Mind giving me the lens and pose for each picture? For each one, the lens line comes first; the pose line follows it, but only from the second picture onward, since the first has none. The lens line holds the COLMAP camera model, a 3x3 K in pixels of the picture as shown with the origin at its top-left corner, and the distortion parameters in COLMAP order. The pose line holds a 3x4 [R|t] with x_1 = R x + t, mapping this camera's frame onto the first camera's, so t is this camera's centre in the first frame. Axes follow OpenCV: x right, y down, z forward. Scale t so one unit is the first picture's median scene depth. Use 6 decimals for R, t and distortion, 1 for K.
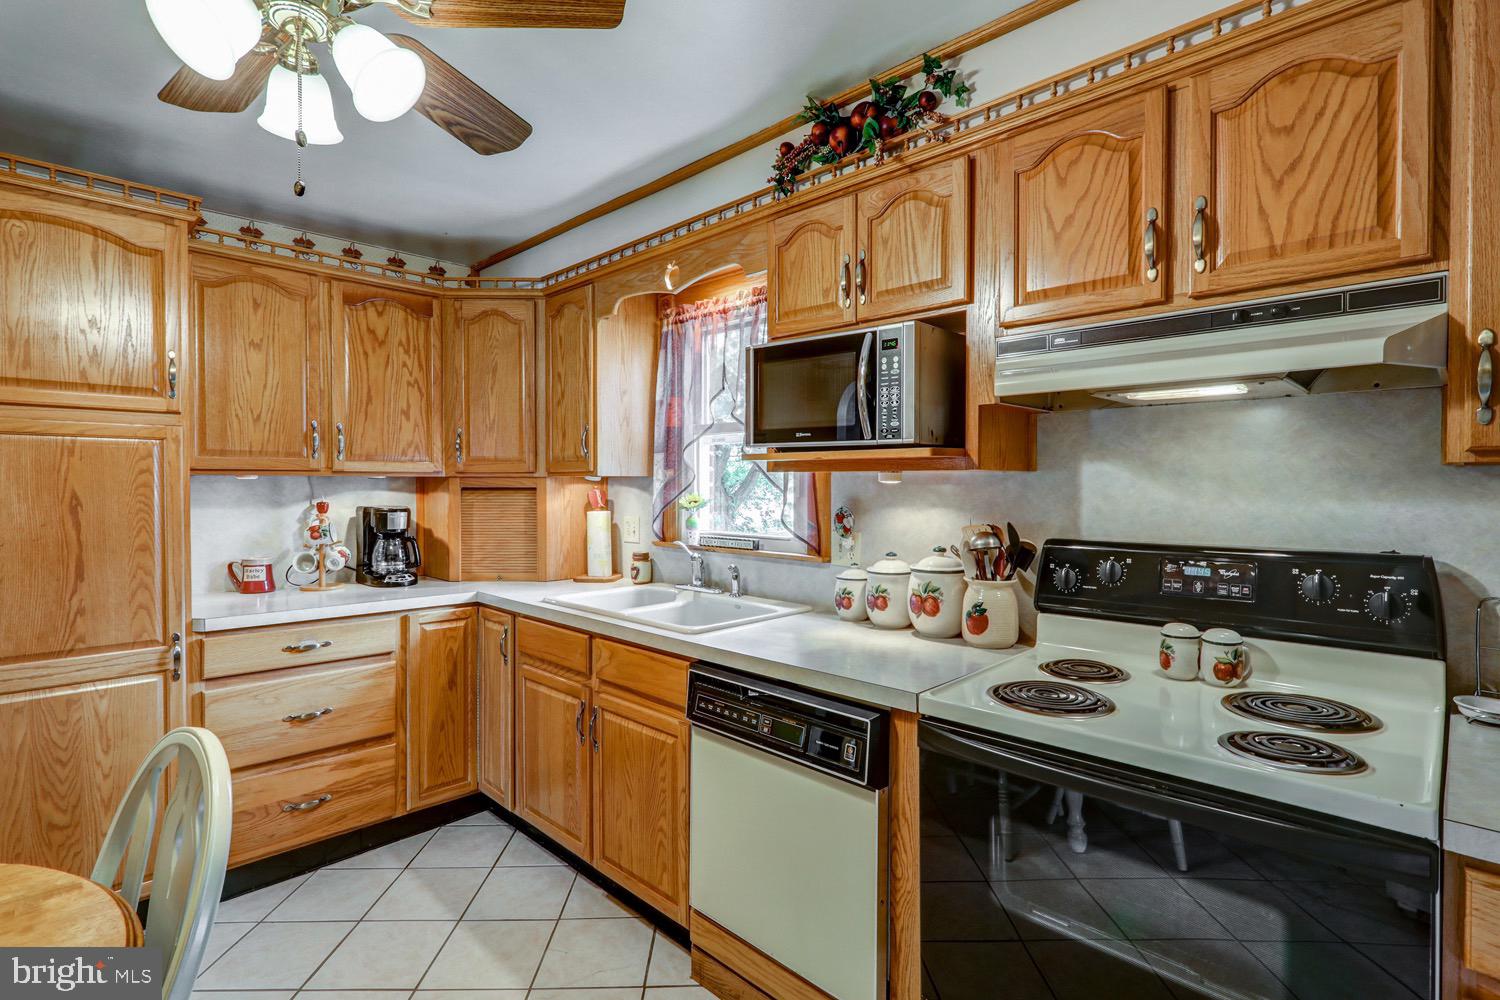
lens RADIAL K [[710.2, 0, 751.0], [0, 710.2, 492.2], [0, 0, 1]] dist [-0.001353, 0.000674]
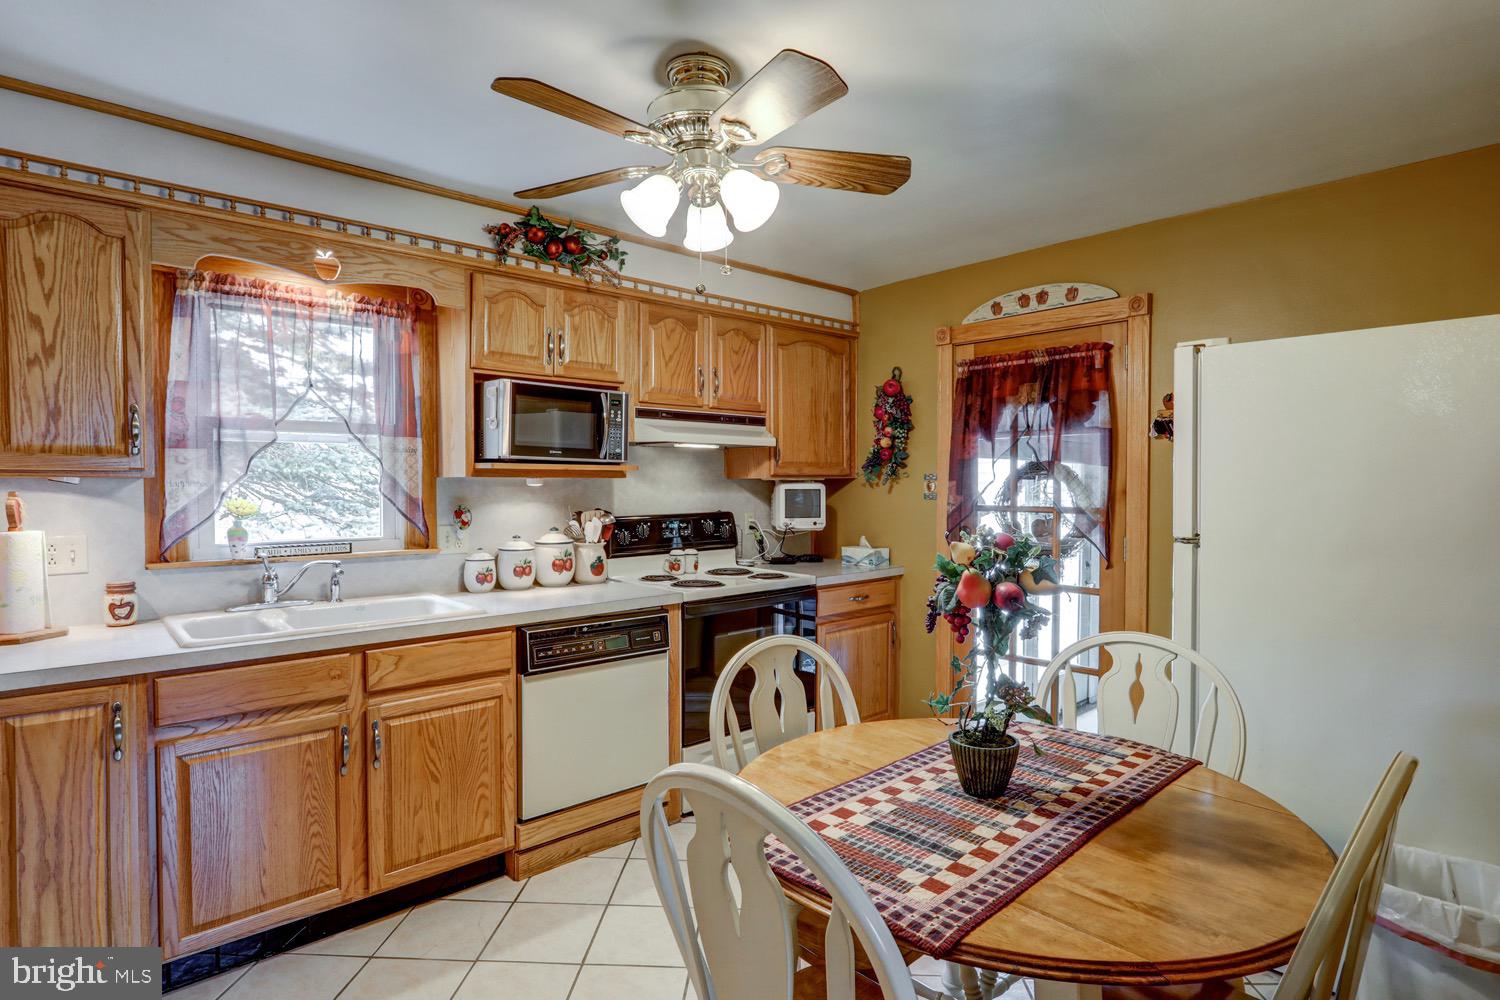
lens RADIAL K [[793.9, 0, 778.6], [0, 793.9, 496.5], [0, 0, 1]] dist [-0.019557, 0.000143]
pose [[0.030293, -0.018526, 0.999369, -1.503781], [0.008094, 0.999800, 0.018288, -0.017012], [-0.999508, 0.007535, 0.030437, 0.508403]]
